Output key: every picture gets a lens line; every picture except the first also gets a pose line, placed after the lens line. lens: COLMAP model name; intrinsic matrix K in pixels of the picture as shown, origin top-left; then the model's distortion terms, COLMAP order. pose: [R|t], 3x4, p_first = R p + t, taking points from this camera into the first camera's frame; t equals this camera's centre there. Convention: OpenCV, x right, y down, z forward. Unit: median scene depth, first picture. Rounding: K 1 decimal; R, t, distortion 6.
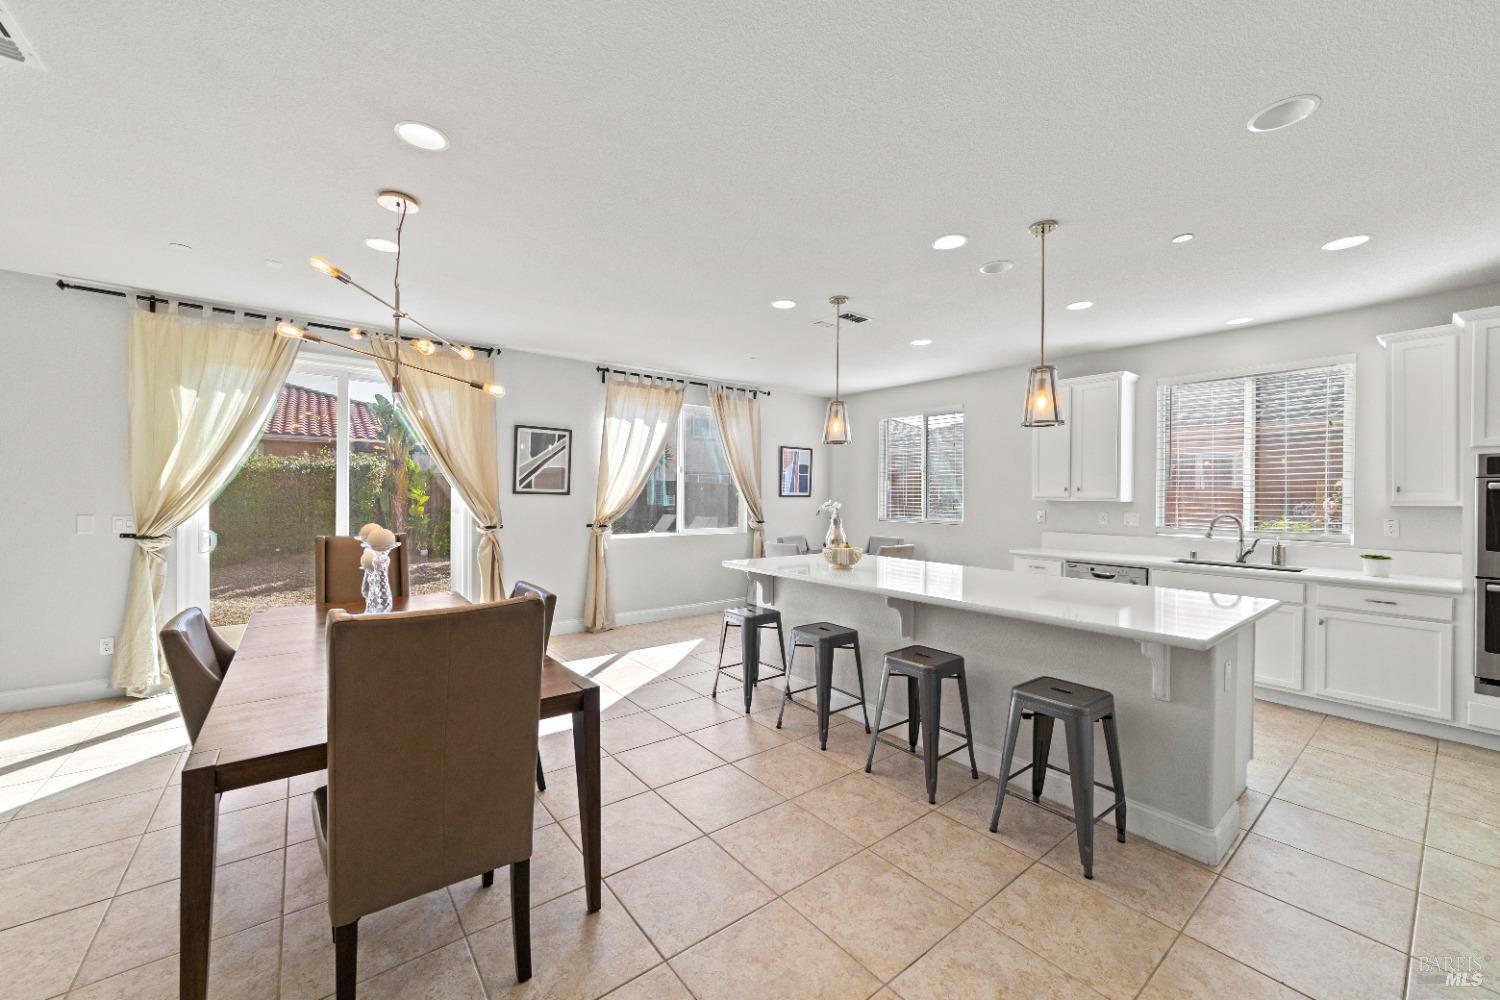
lens RADIAL K [[578.9, 0, 743.2], [0, 578.9, 489.5], [0, 0, 1]] dist [-0.015919, 0.004729]
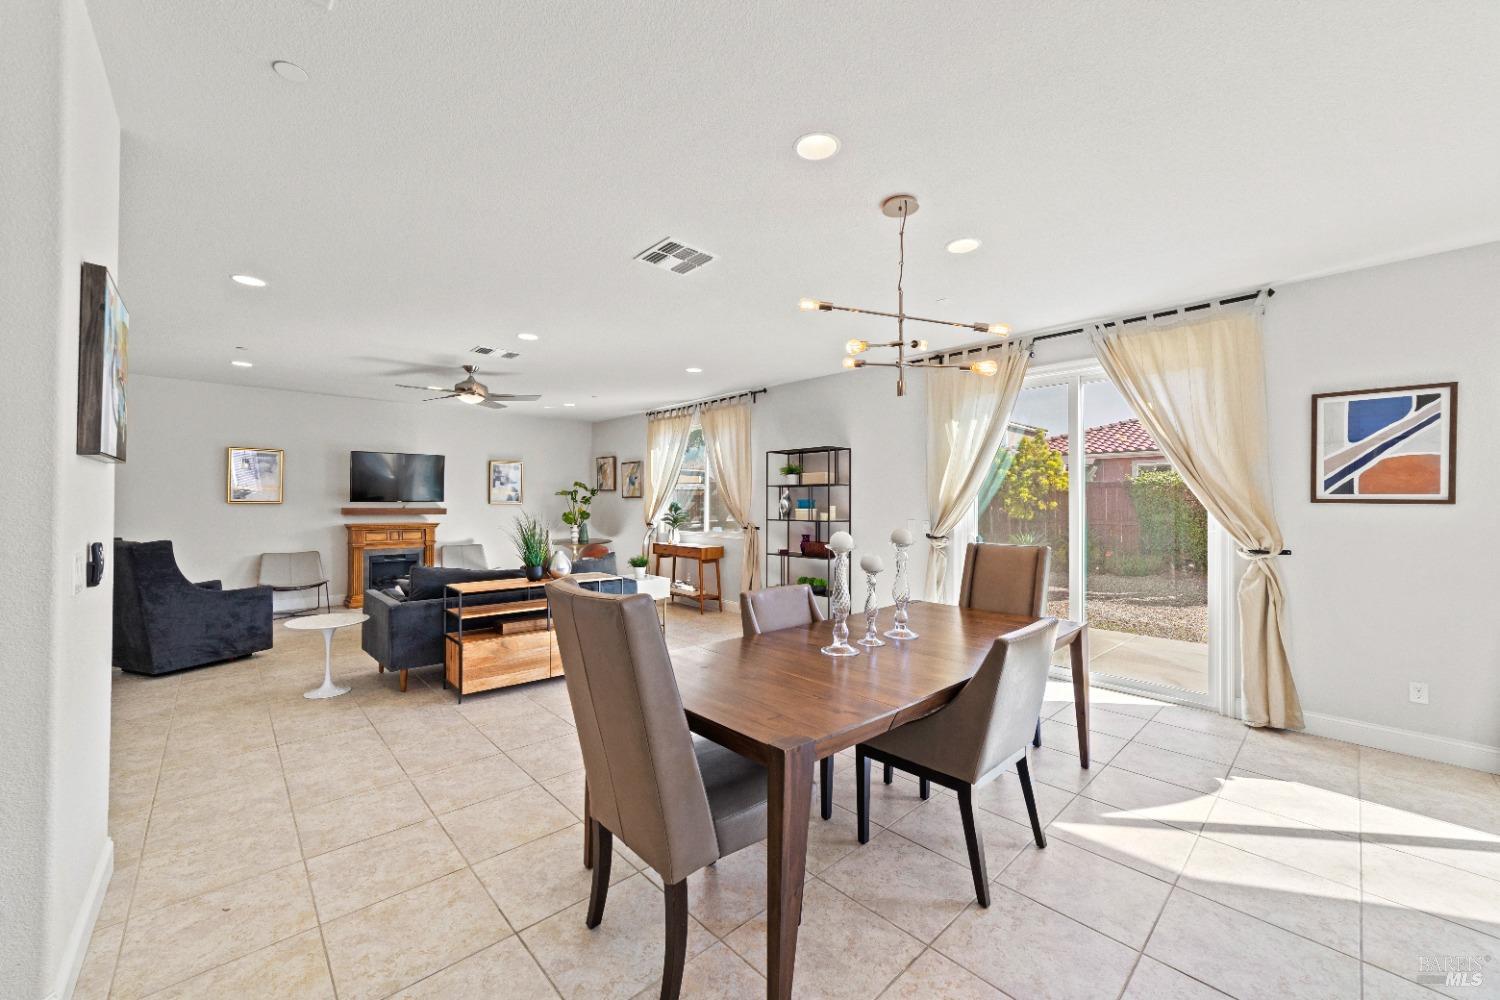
lens RADIAL K [[578.9, 0, 747.4], [0, 578.9, 498.6], [0, 0, 1]] dist [-0.015919, 0.004729]
pose [[0.090280, -0.021567, -0.995683, 0.176080], [0.003695, 0.999766, -0.021320, 0.013781], [0.995910, -0.001754, 0.090338, 0.315219]]
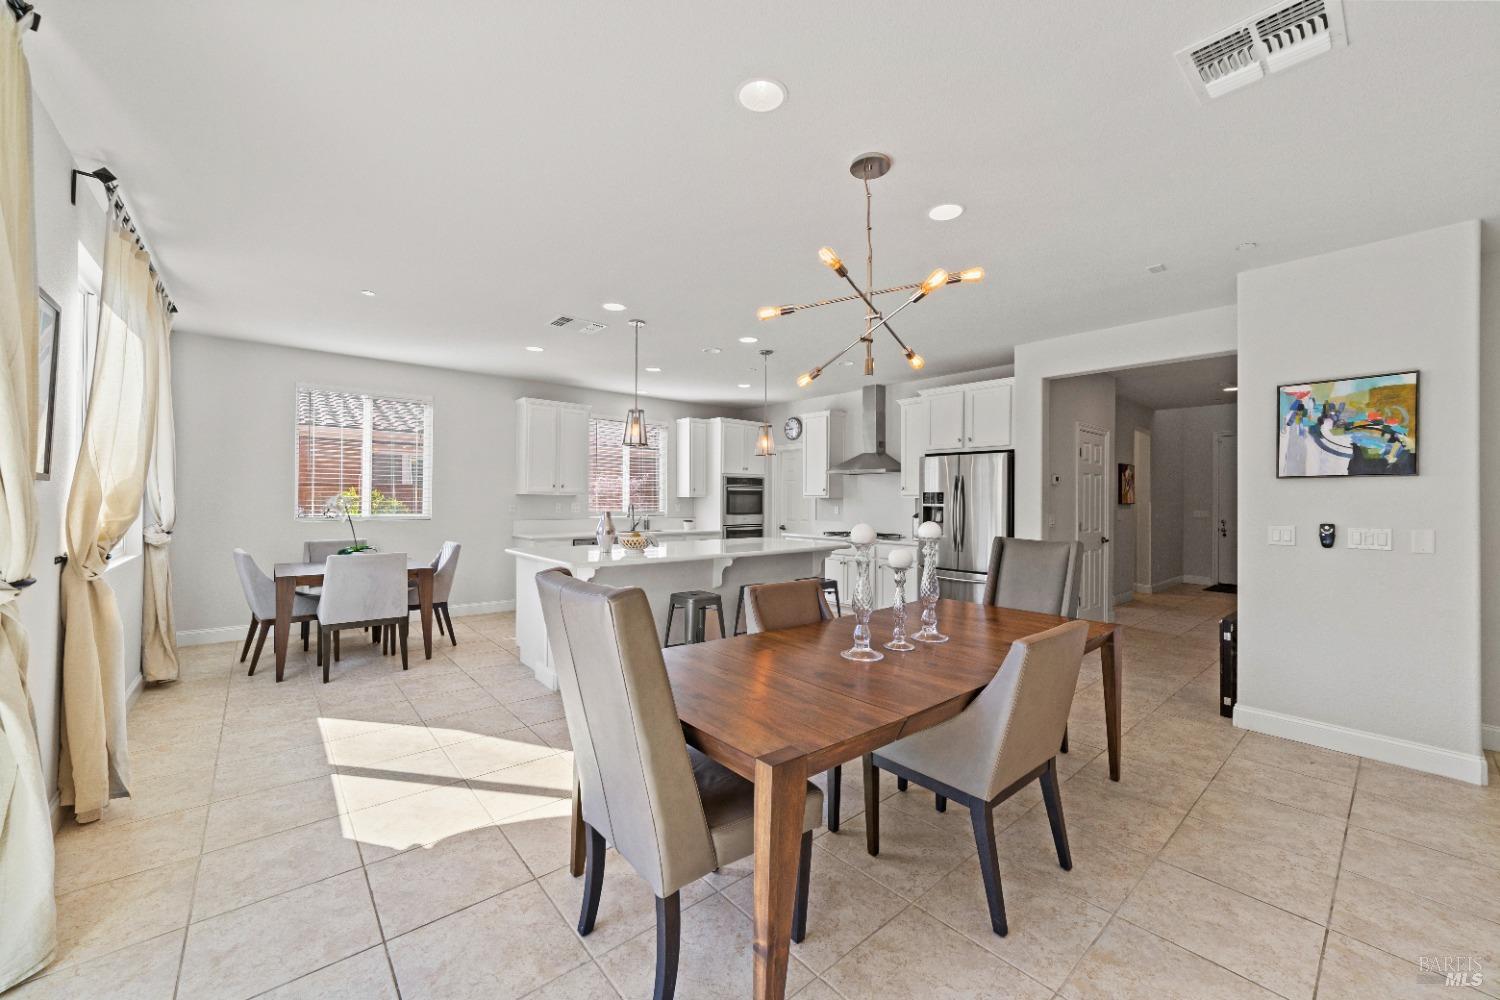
lens RADIAL K [[578.9, 0, 745.1], [0, 578.9, 498.8], [0, 0, 1]] dist [-0.015919, 0.004729]
pose [[-0.040565, -0.007720, 0.999147, -0.723024], [-0.017814, 0.999817, 0.007002, 0.010807], [-0.999018, -0.017514, -0.040695, 0.594164]]
